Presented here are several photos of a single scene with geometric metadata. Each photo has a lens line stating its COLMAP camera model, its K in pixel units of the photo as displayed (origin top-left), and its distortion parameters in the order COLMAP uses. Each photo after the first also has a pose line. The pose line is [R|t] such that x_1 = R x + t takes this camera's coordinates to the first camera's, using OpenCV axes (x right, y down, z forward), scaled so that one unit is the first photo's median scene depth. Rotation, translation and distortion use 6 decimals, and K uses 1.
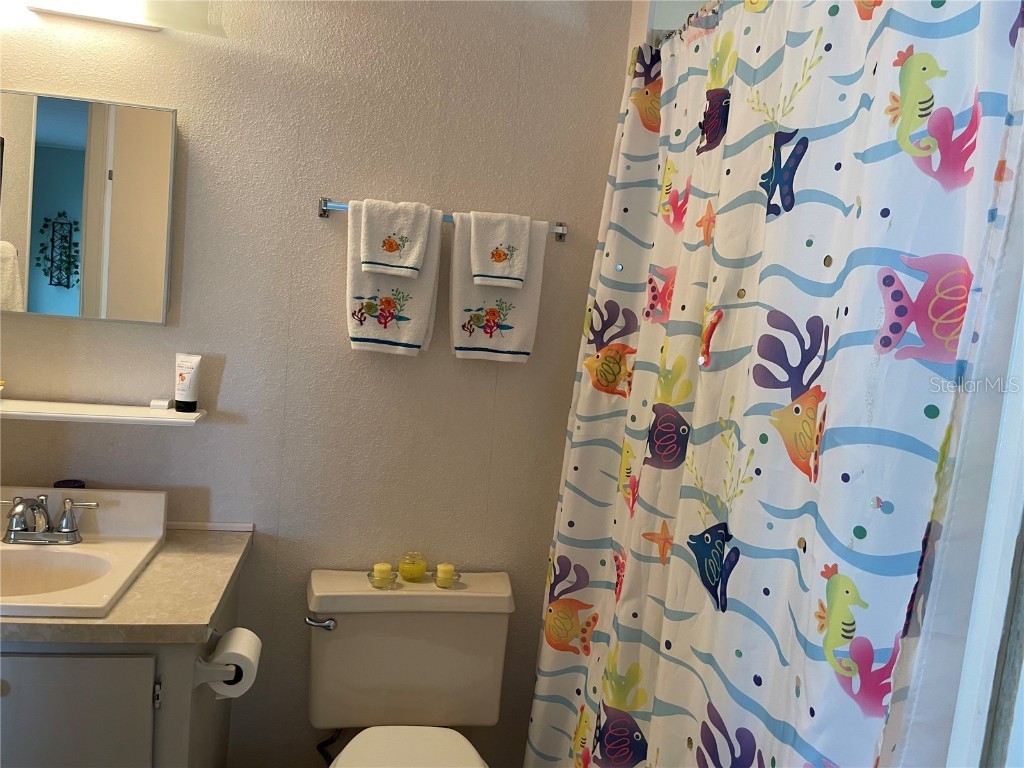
lens RADIAL K [[784.4, 0, 485.4], [0, 784.4, 391.1], [0, 0, 1]] dist [0.087629, -0.121153]
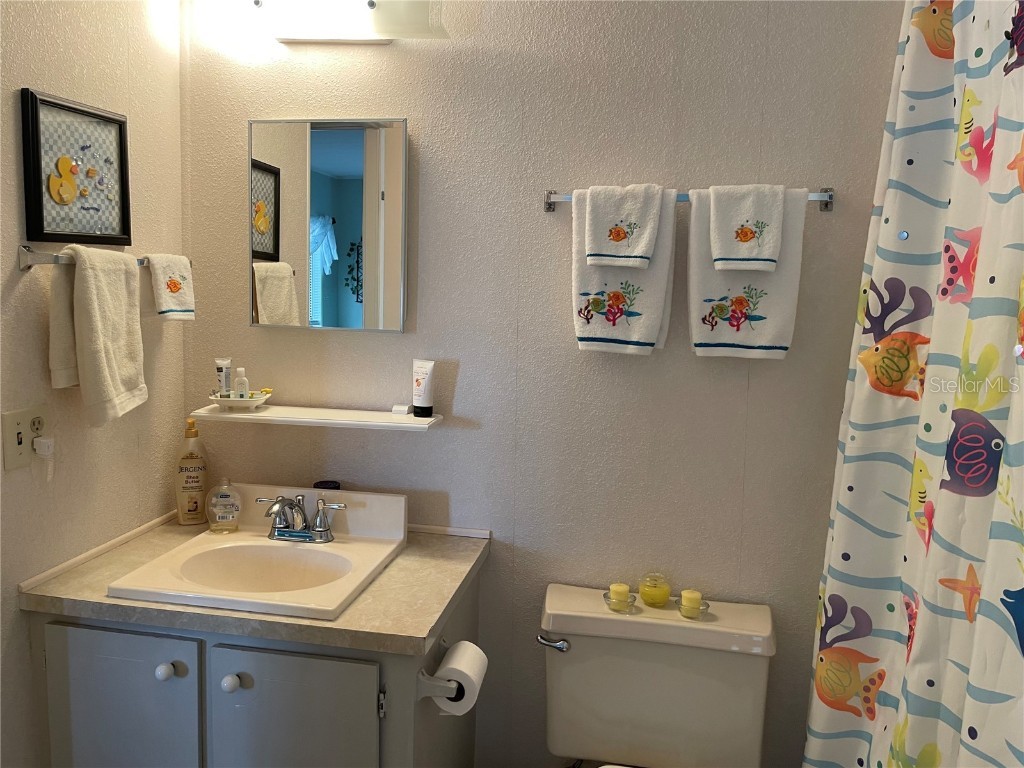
lens RADIAL K [[750.3, 0, 509.3], [0, 750.3, 380.6], [0, 0, 1]] dist [0.082555, -0.110885]
pose [[0.933485, -0.016100, -0.358254, 0.070906], [0.011399, 0.999819, -0.015228, -0.004520], [0.358434, 0.010132, 0.933500, 0.146440]]
